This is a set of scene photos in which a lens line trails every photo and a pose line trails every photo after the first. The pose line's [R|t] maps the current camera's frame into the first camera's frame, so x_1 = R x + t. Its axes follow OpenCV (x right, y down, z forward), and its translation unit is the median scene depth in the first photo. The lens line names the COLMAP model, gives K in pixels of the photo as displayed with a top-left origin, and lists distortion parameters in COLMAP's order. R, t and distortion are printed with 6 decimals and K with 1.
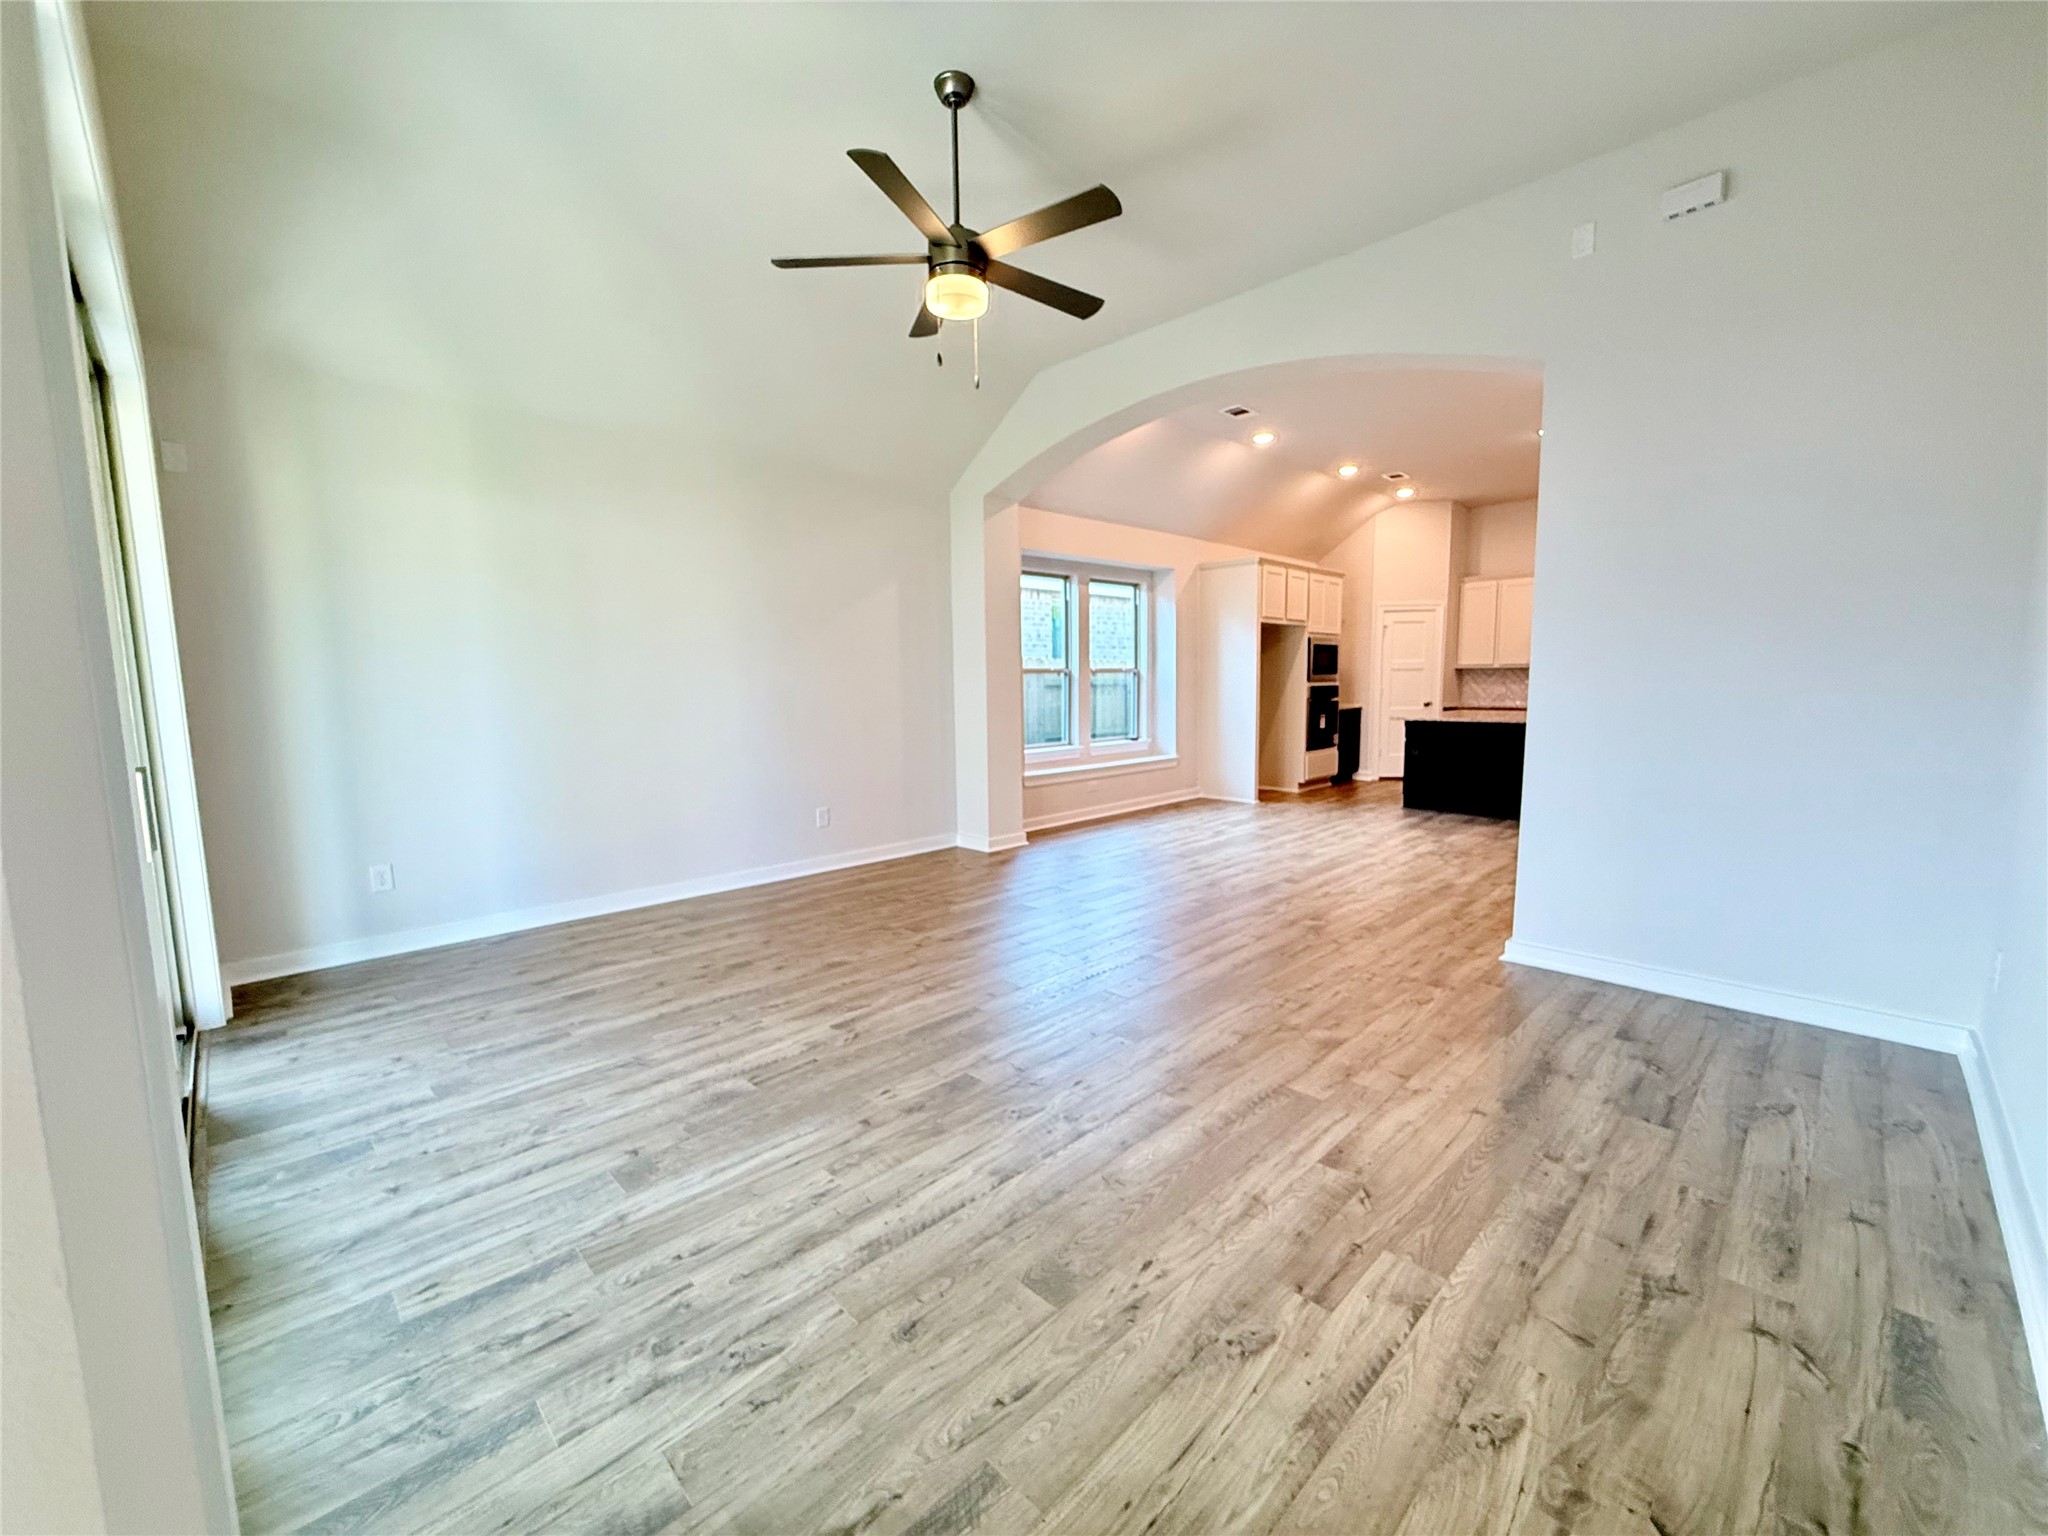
lens RADIAL K [[818.5, 0, 1019.4], [0, 818.5, 767.3], [0, 0, 1]] dist [0.000461, 0.000080]
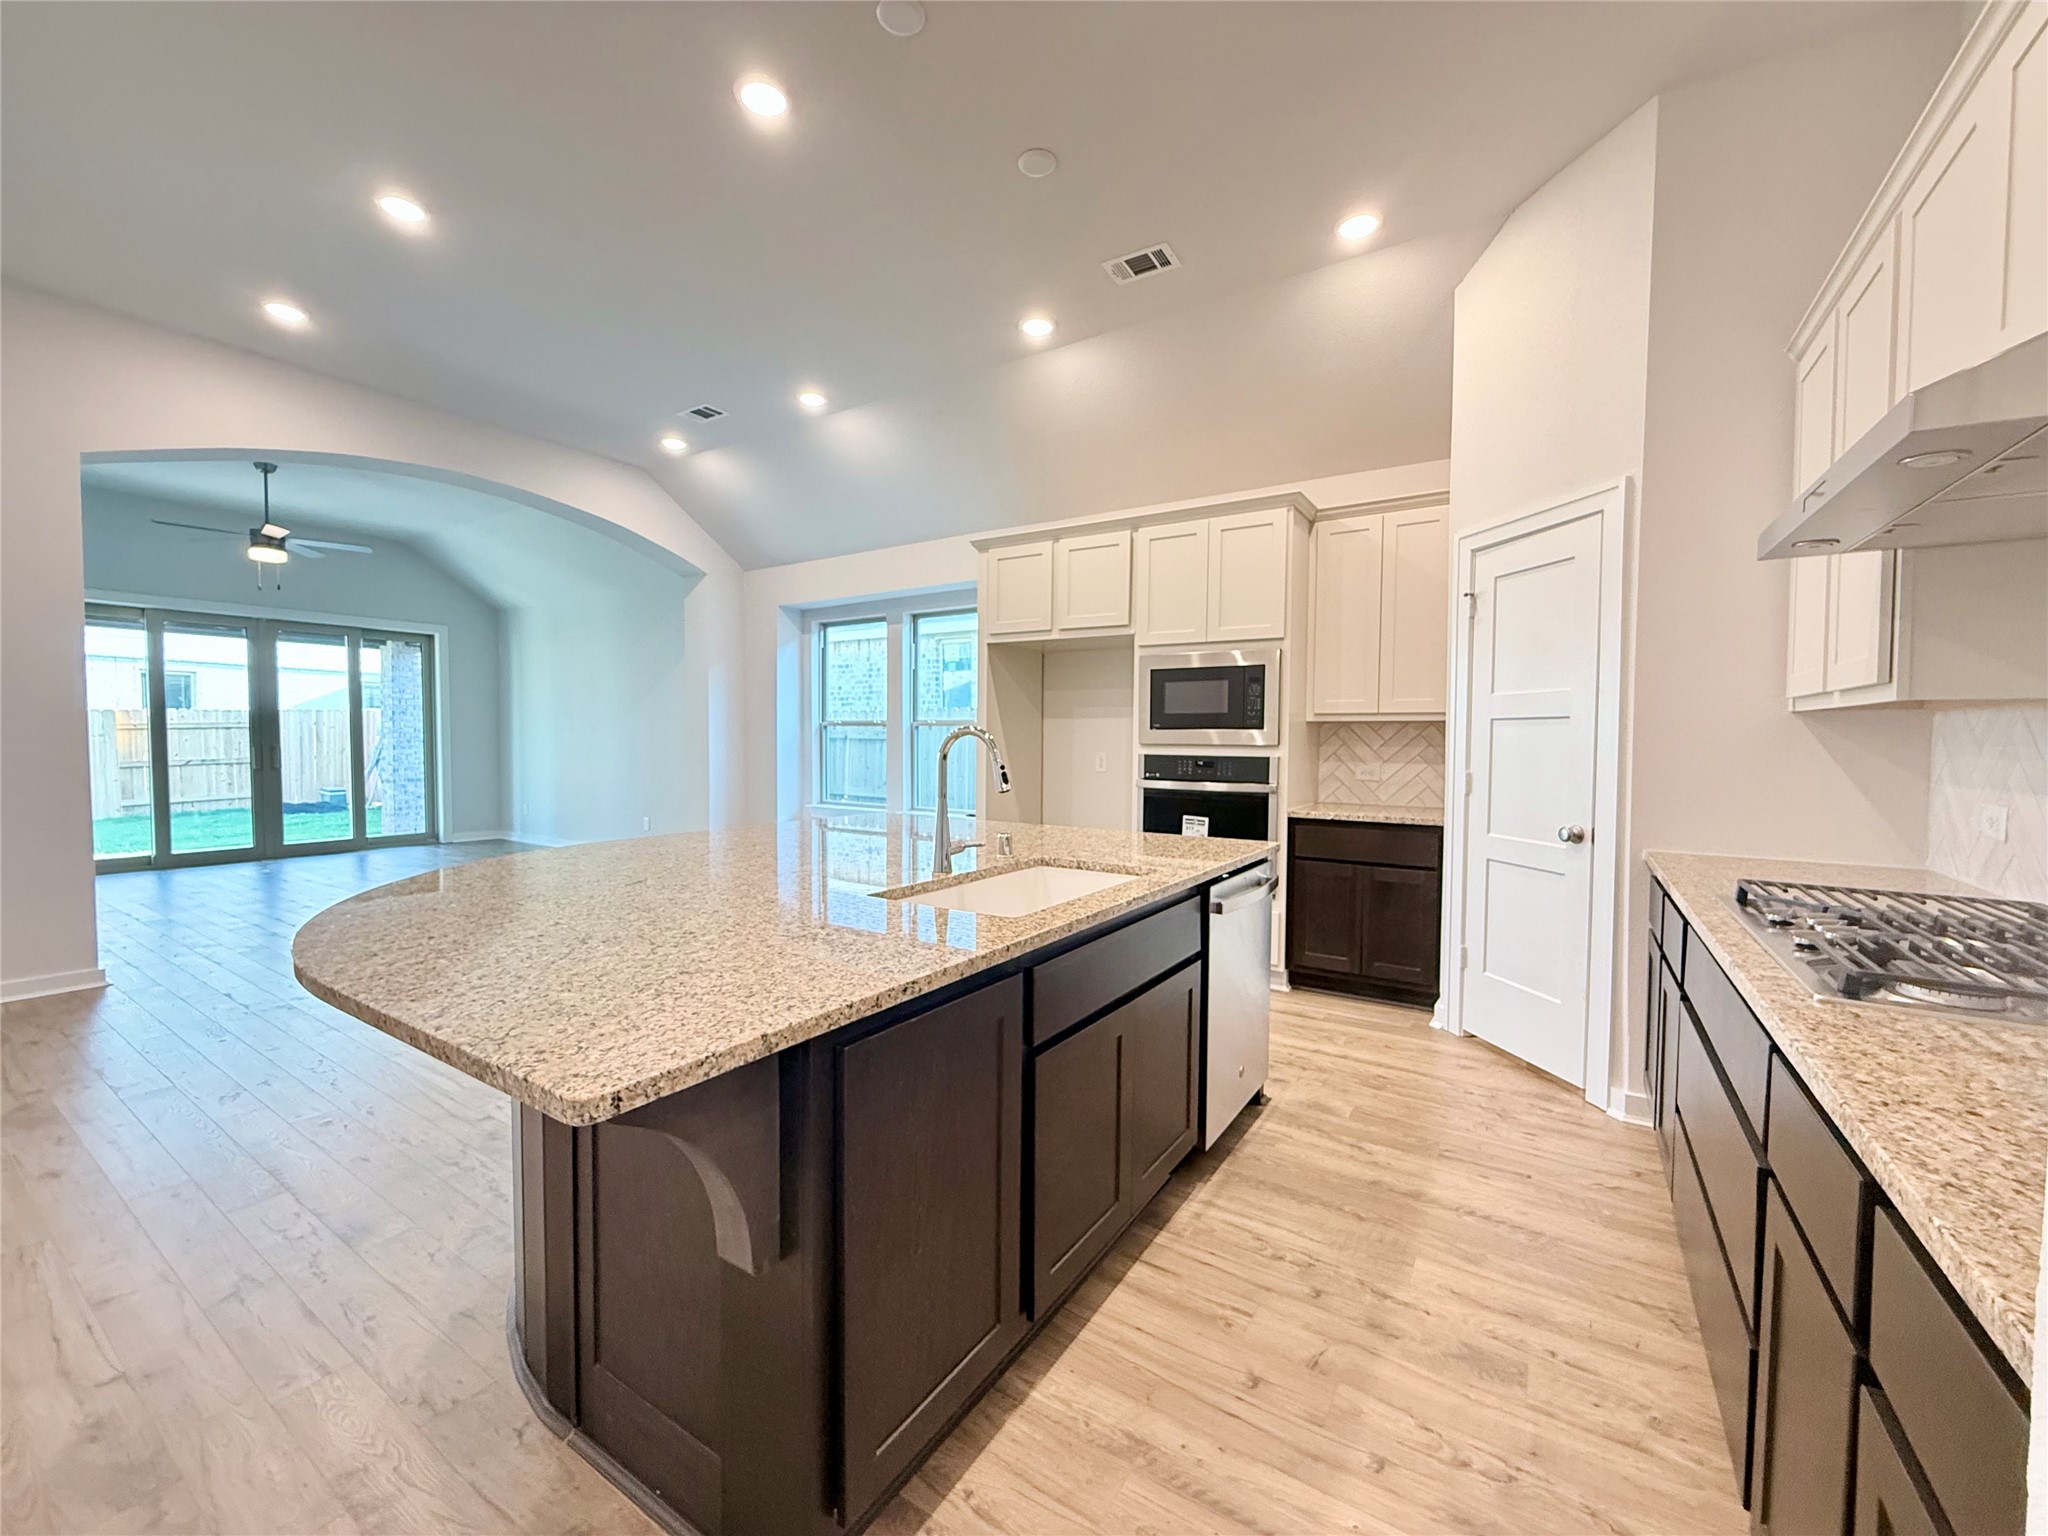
lens RADIAL K [[818.5, 0, 1019.4], [0, 818.5, 767.3], [0, 0, 1]] dist [0.000461, 0.000080]
pose [[0.215565, 0.052212, -0.975093, 0.869486], [-0.112867, 0.993209, 0.028231, -0.102666], [0.969945, 0.103970, 0.219994, 0.869060]]
